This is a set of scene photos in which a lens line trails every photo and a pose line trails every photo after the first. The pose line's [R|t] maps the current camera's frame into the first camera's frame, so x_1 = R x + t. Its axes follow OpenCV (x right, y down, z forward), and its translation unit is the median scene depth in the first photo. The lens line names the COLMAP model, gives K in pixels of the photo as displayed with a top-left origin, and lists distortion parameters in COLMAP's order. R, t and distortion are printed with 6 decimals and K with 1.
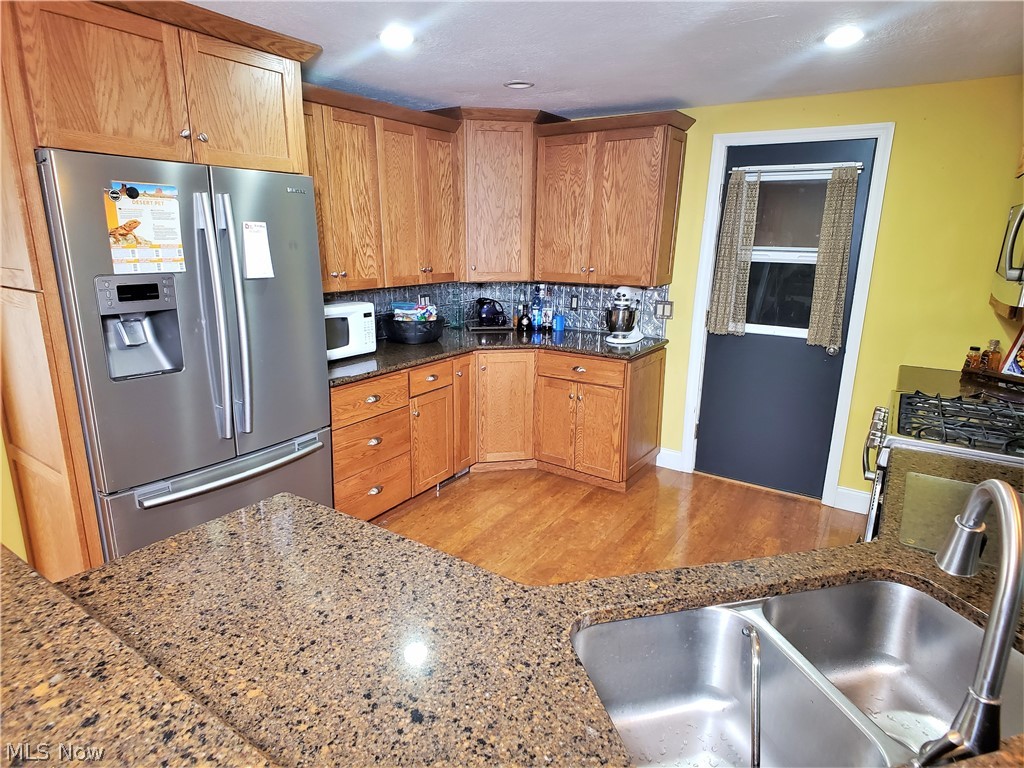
lens RADIAL K [[591.2, 0, 520.7], [0, 591.2, 384.7], [0, 0, 1]] dist [0.007039, -0.005104]
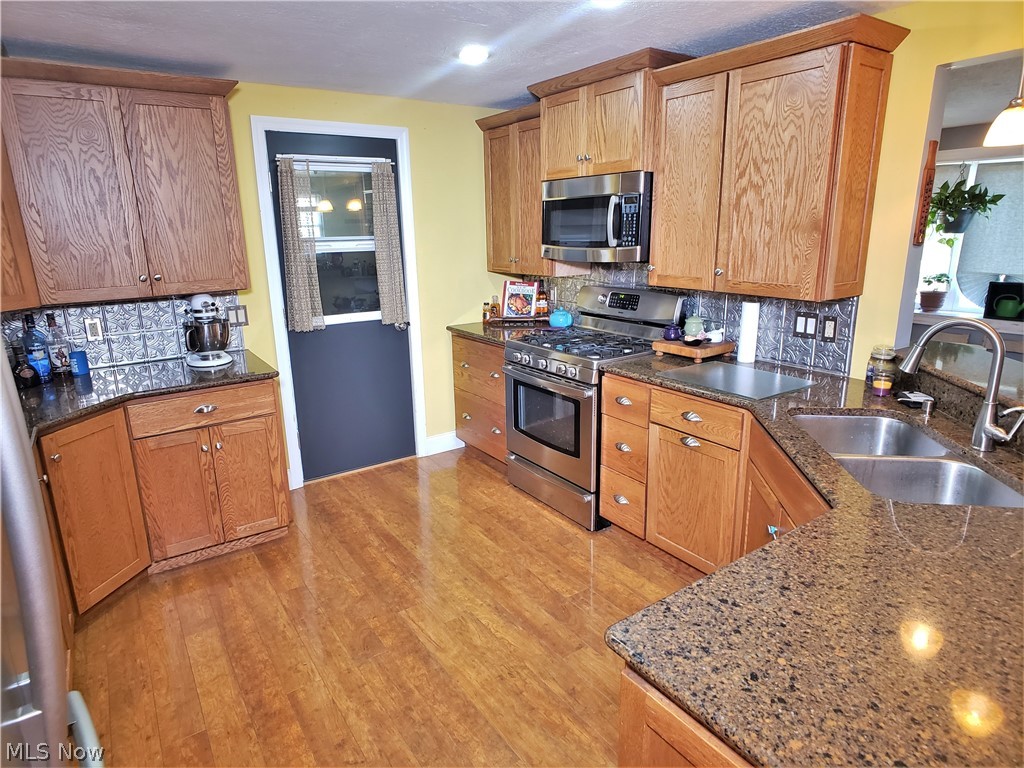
lens RADIAL K [[591.2, 0, 514.9], [0, 591.2, 364.9], [0, 0, 1]] dist [0.007039, -0.005104]
pose [[0.382586, -0.236242, 0.893206, -0.406483], [0.250204, 0.957125, 0.145978, -0.092843], [-0.889396, 0.167635, 0.425291, 0.328096]]
